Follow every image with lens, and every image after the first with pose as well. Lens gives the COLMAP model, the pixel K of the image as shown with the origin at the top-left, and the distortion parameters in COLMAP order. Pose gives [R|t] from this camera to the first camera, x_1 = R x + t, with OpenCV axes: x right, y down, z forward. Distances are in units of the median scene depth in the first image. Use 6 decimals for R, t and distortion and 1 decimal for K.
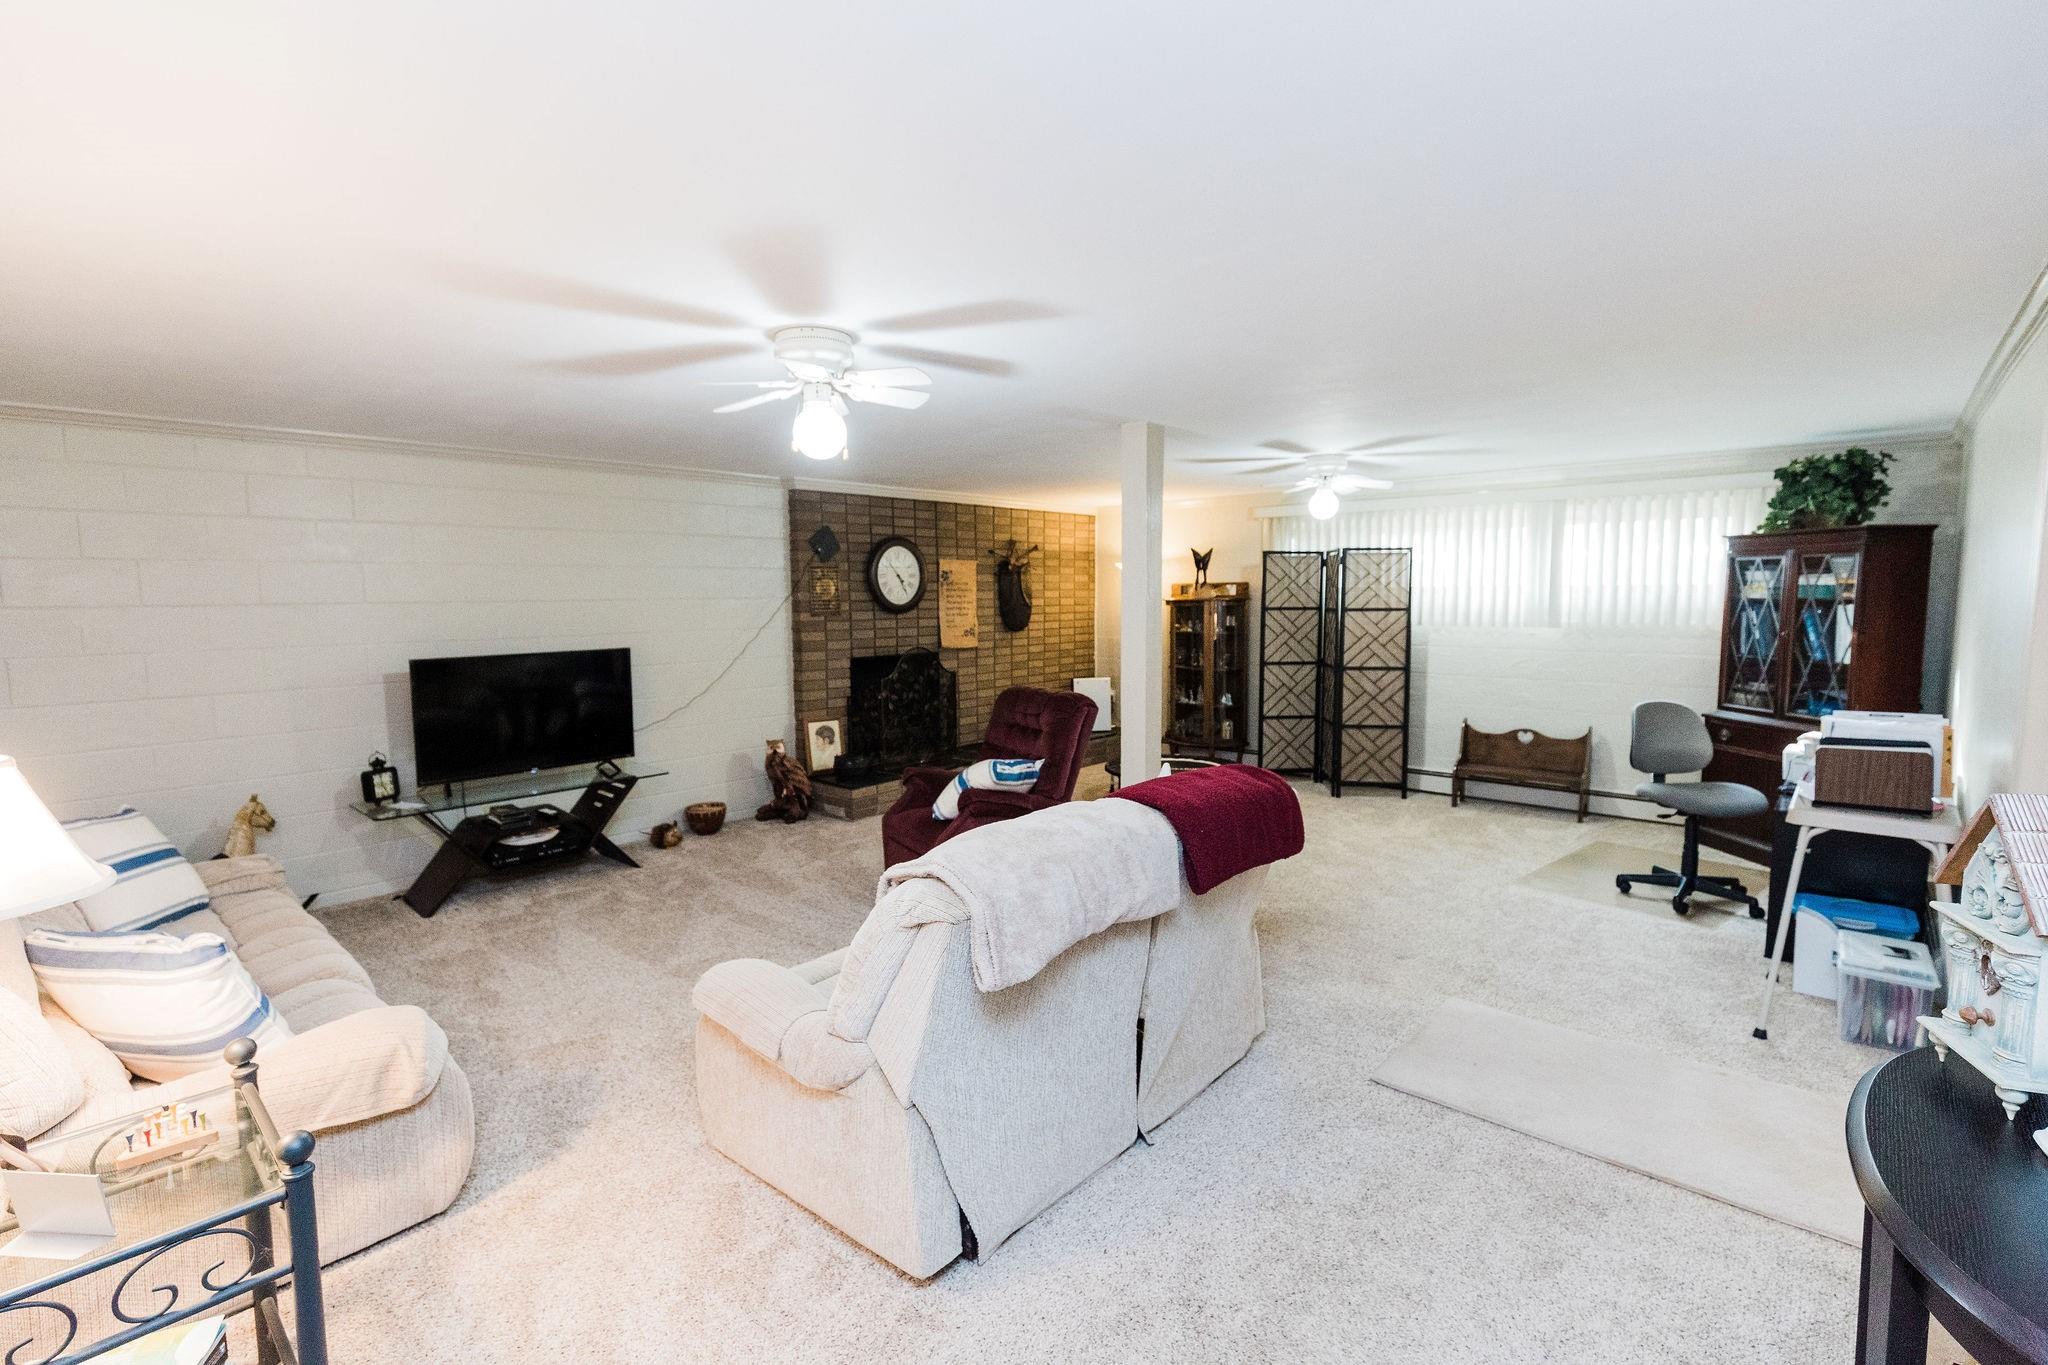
lens RADIAL K [[915.7, 0, 1024.0], [0, 915.7, 682.5], [0, 0, 1]] dist [0.008246, 0.000383]
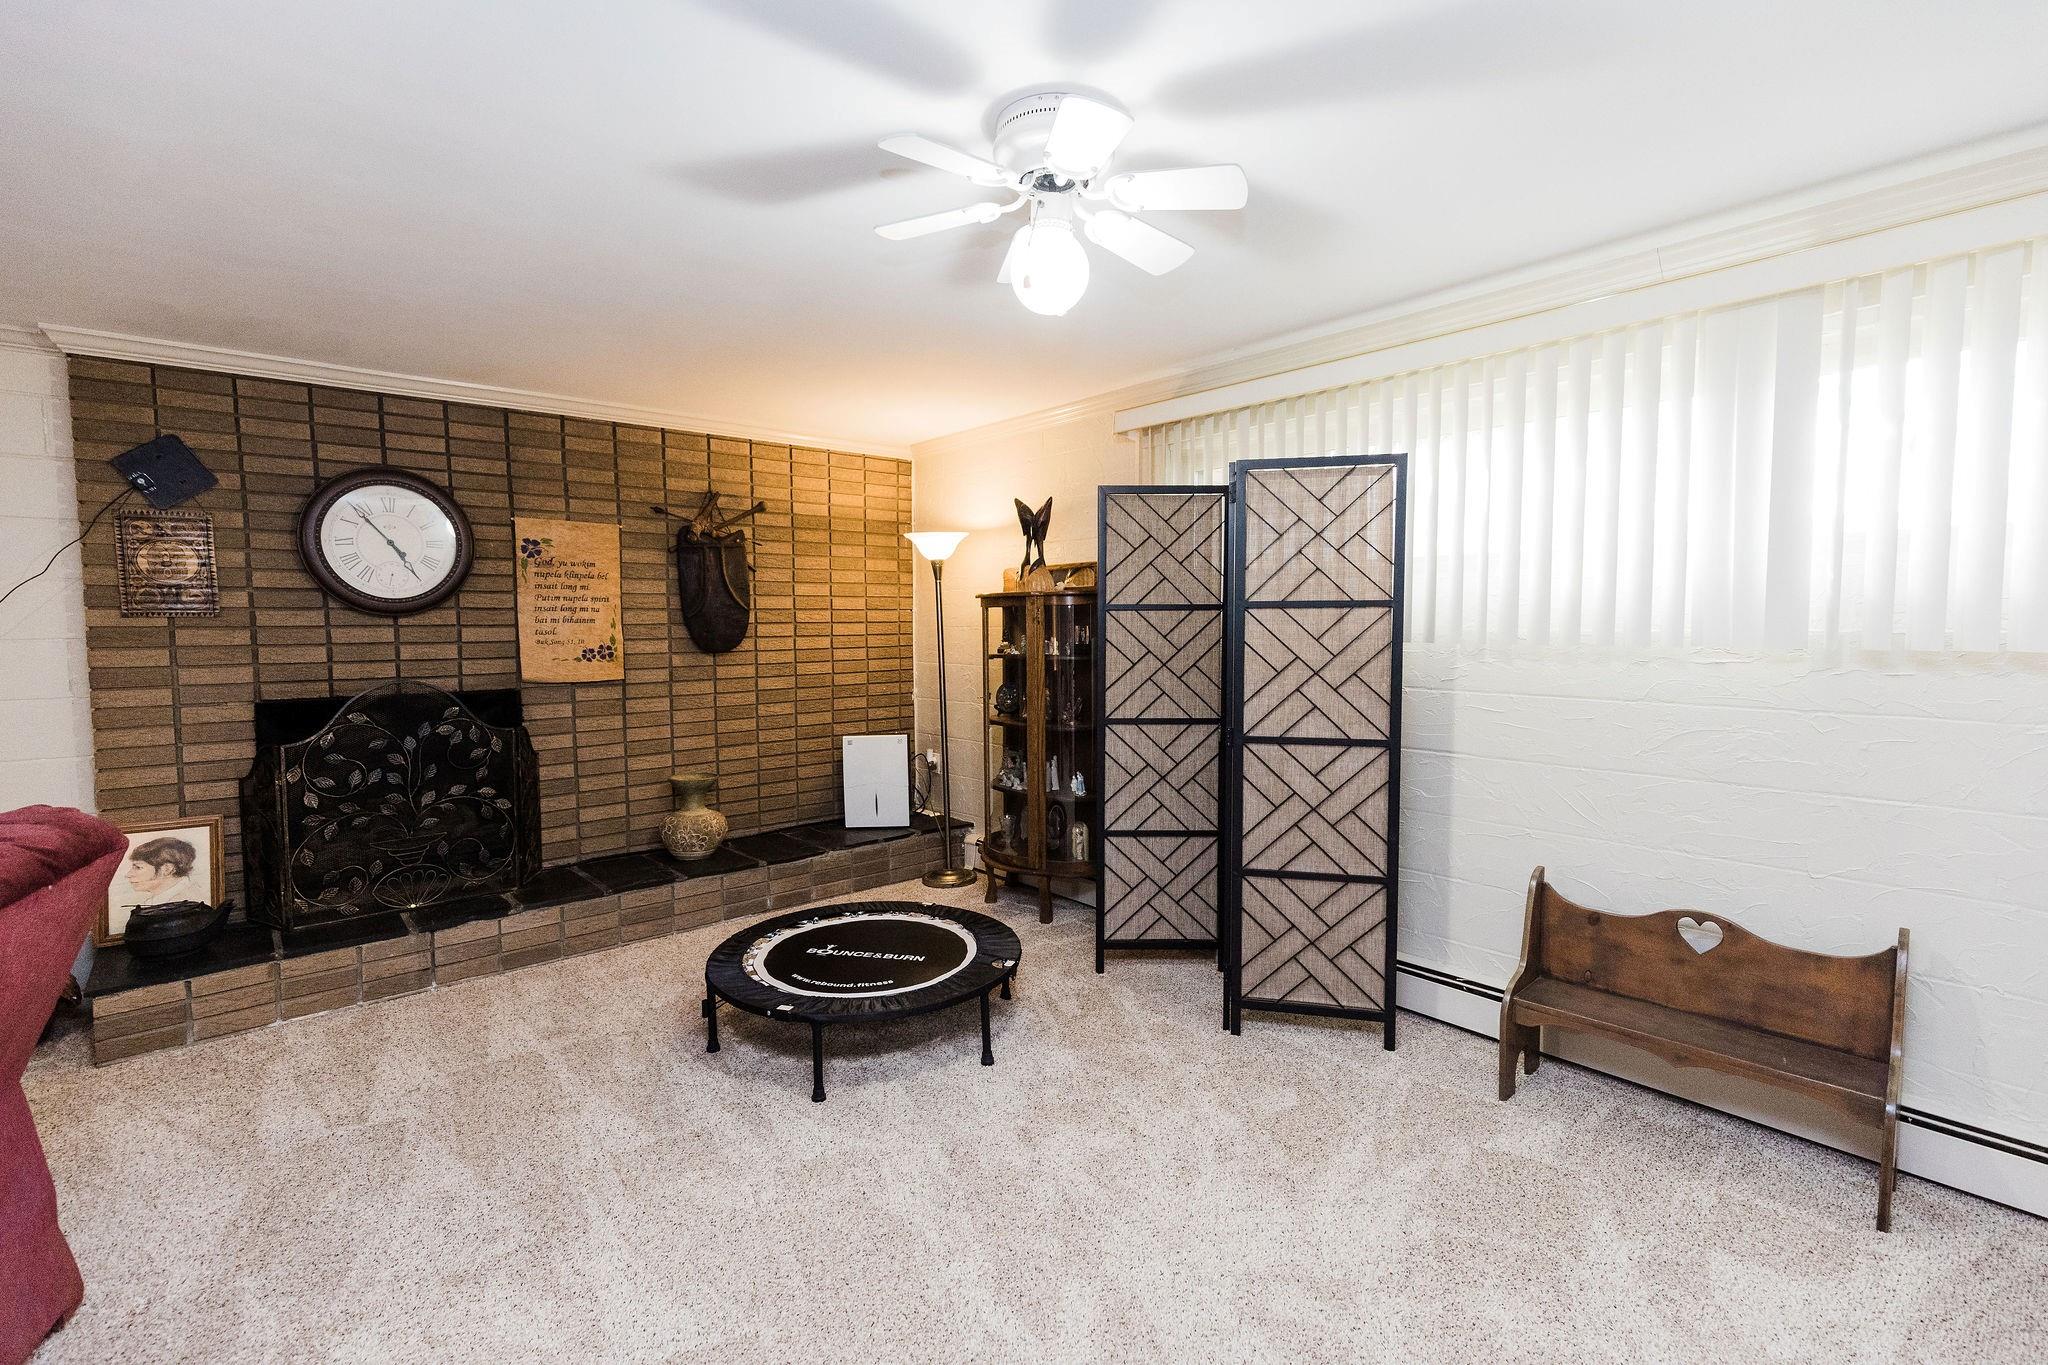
lens RADIAL K [[915.7, 0, 1024.0], [0, 915.7, 682.5], [0, 0, 1]] dist [0.008246, 0.000383]
pose [[0.992304, 0.009960, -0.123426, 0.289664], [-0.013500, 0.999520, -0.027875, -0.028171], [0.123089, 0.029326, 0.991962, 0.538072]]
